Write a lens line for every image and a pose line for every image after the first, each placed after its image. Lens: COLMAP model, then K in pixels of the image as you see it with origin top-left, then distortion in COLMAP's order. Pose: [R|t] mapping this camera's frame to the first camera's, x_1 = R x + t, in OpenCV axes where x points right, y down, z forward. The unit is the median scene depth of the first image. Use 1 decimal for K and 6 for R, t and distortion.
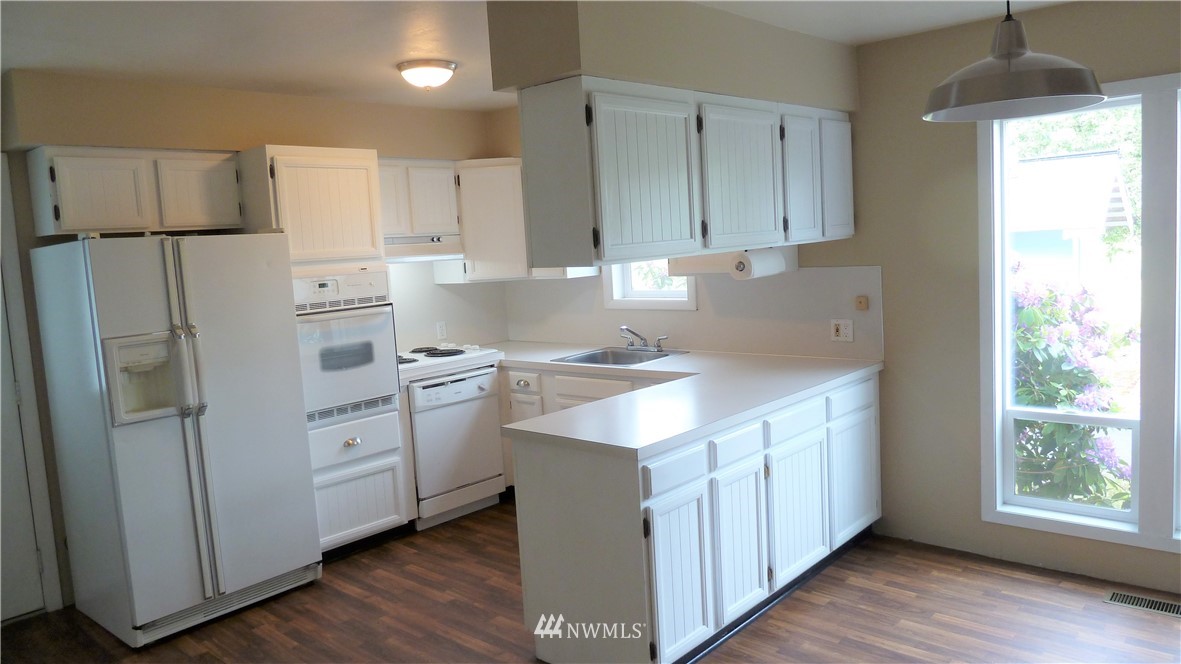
lens RADIAL K [[820.4, 0, 598.1], [0, 820.4, 328.1], [0, 0, 1]] dist [-0.020072, 0.003690]
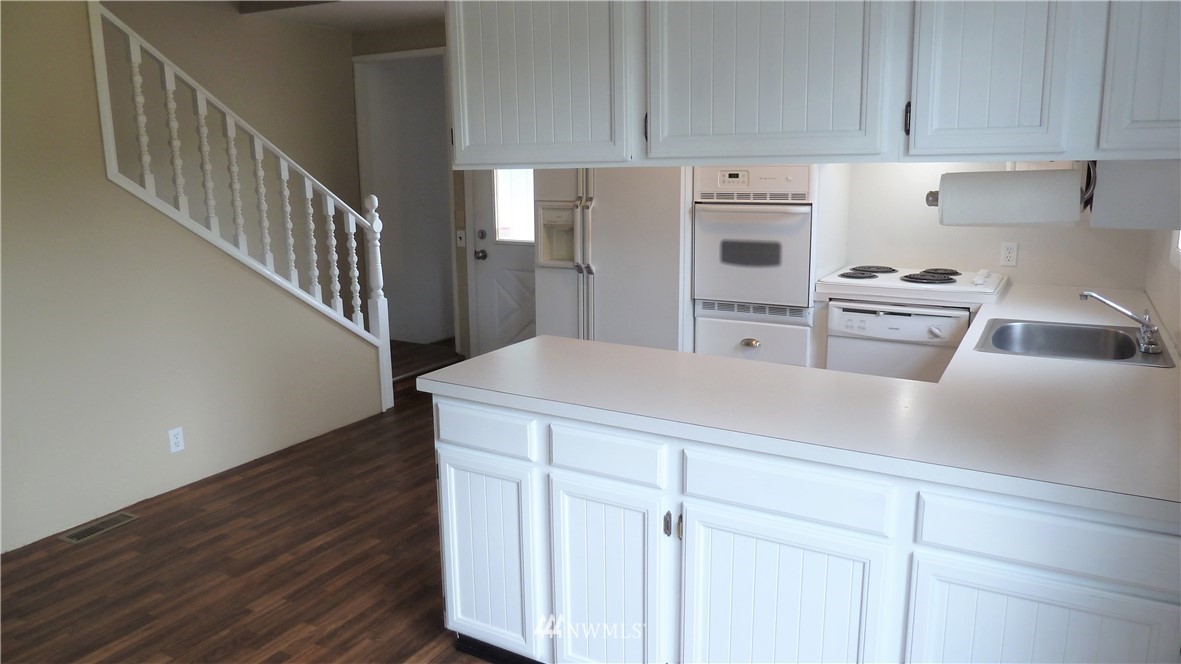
lens RADIAL K [[820.4, 0, 596.6], [0, 820.4, 330.9], [0, 0, 1]] dist [-0.020072, 0.003690]
pose [[0.198450, 0.254553, -0.946478, 0.586342], [-0.103266, 0.965740, 0.238081, -0.087179], [0.974656, 0.050492, 0.217938, 0.627994]]
